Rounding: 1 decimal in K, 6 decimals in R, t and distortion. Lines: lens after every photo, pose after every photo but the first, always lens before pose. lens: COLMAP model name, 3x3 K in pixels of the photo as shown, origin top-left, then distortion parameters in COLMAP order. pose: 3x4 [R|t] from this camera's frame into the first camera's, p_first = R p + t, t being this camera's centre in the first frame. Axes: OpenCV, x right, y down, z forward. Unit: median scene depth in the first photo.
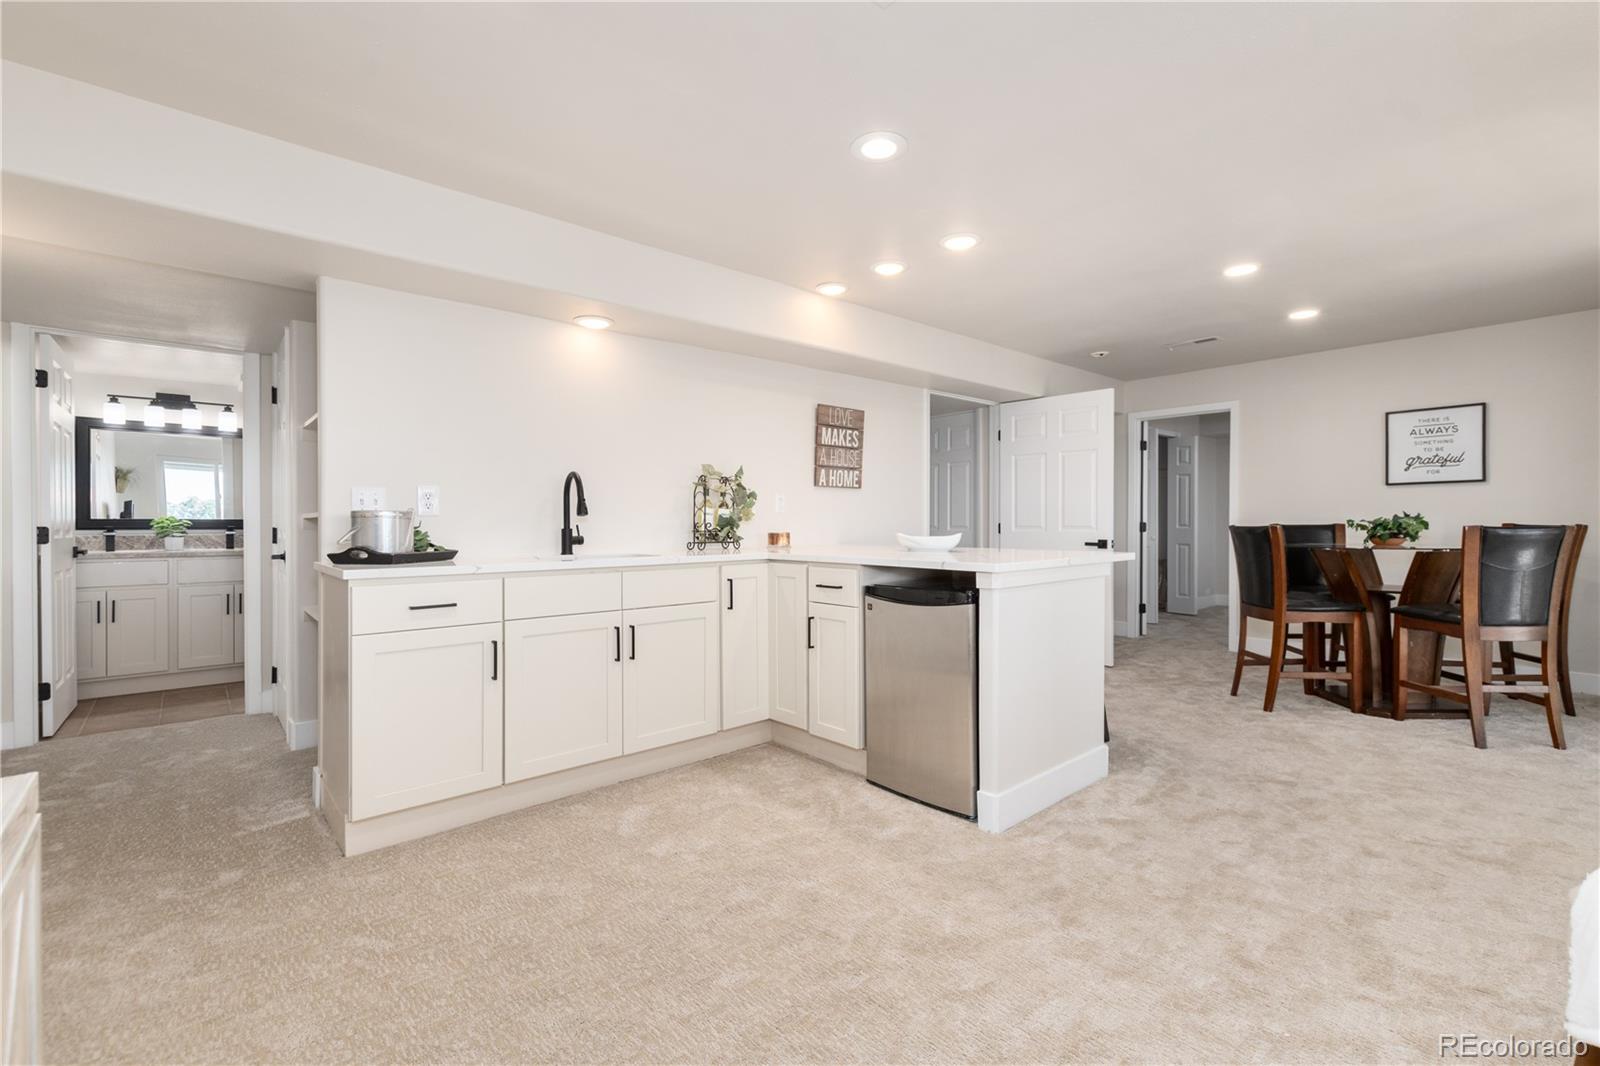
lens RADIAL K [[699.4, 0, 804.1], [0, 699.4, 528.4], [0, 0, 1]] dist [0.001189, -0.000256]
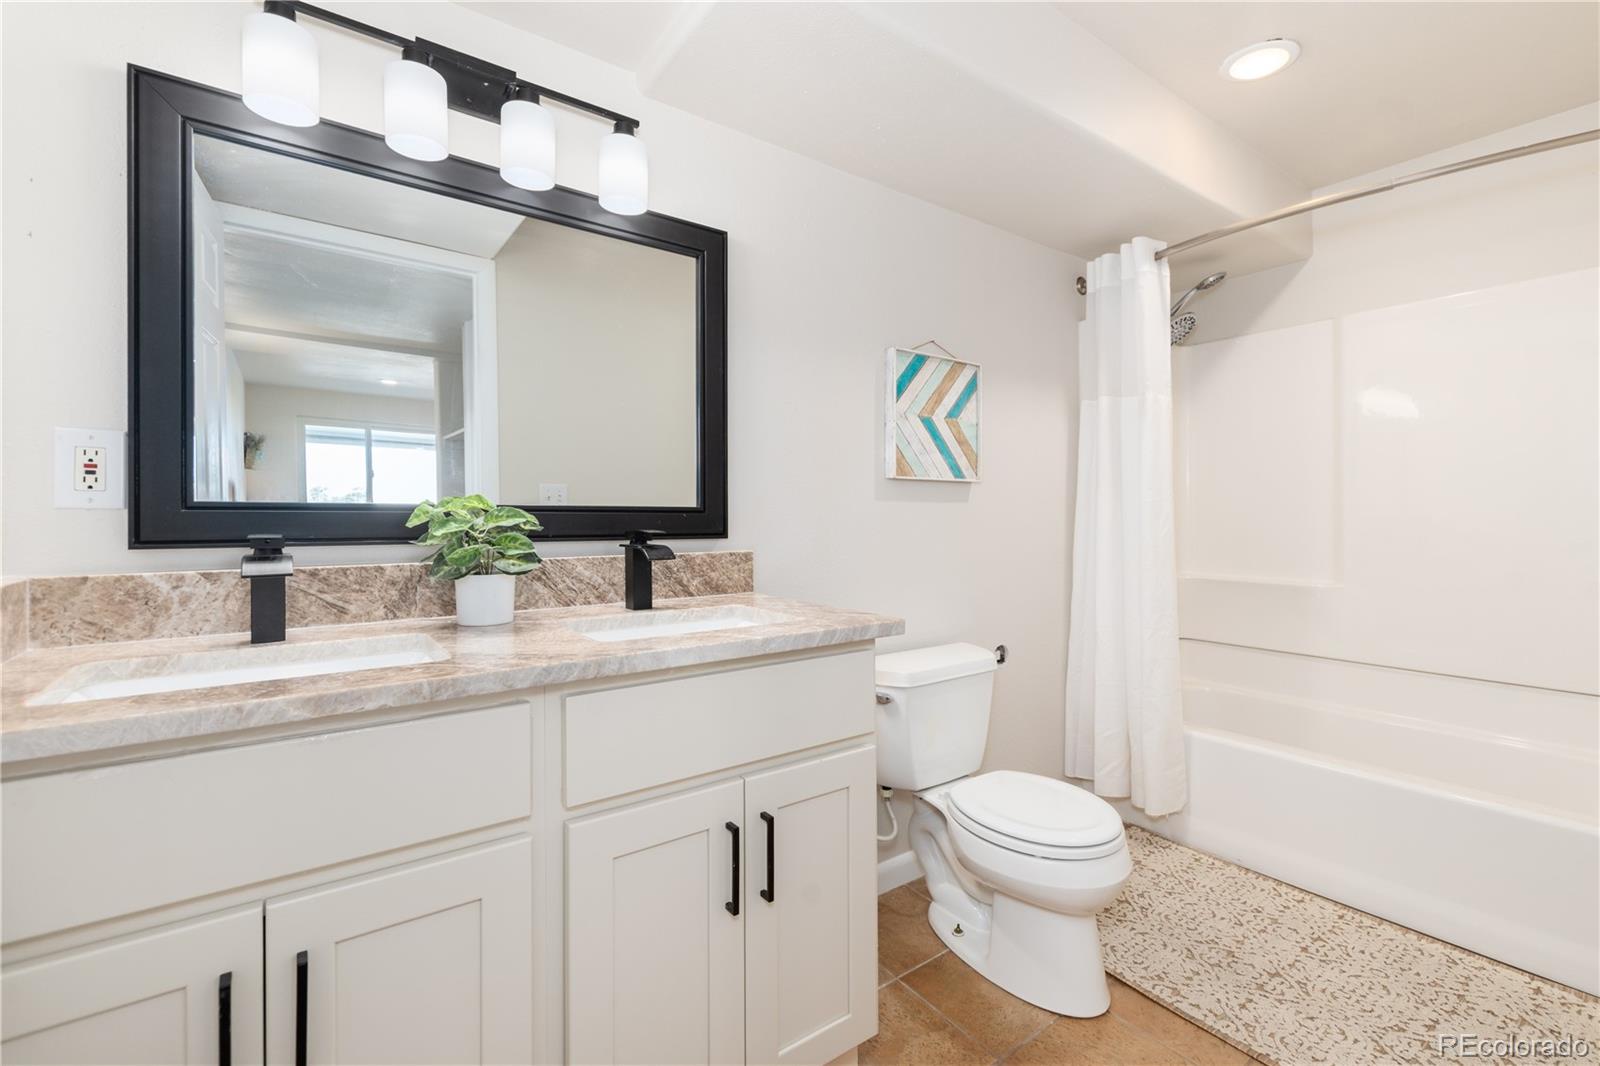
lens RADIAL K [[699.4, 0, 802.2], [0, 699.4, 520.0], [0, 0, 1]] dist [0.001189, -0.000256]
pose [[0.995124, 0.006065, -0.098444, -0.640411], [-0.005281, 0.999952, 0.008230, -0.008370], [0.098490, -0.007670, 0.995109, 0.636116]]
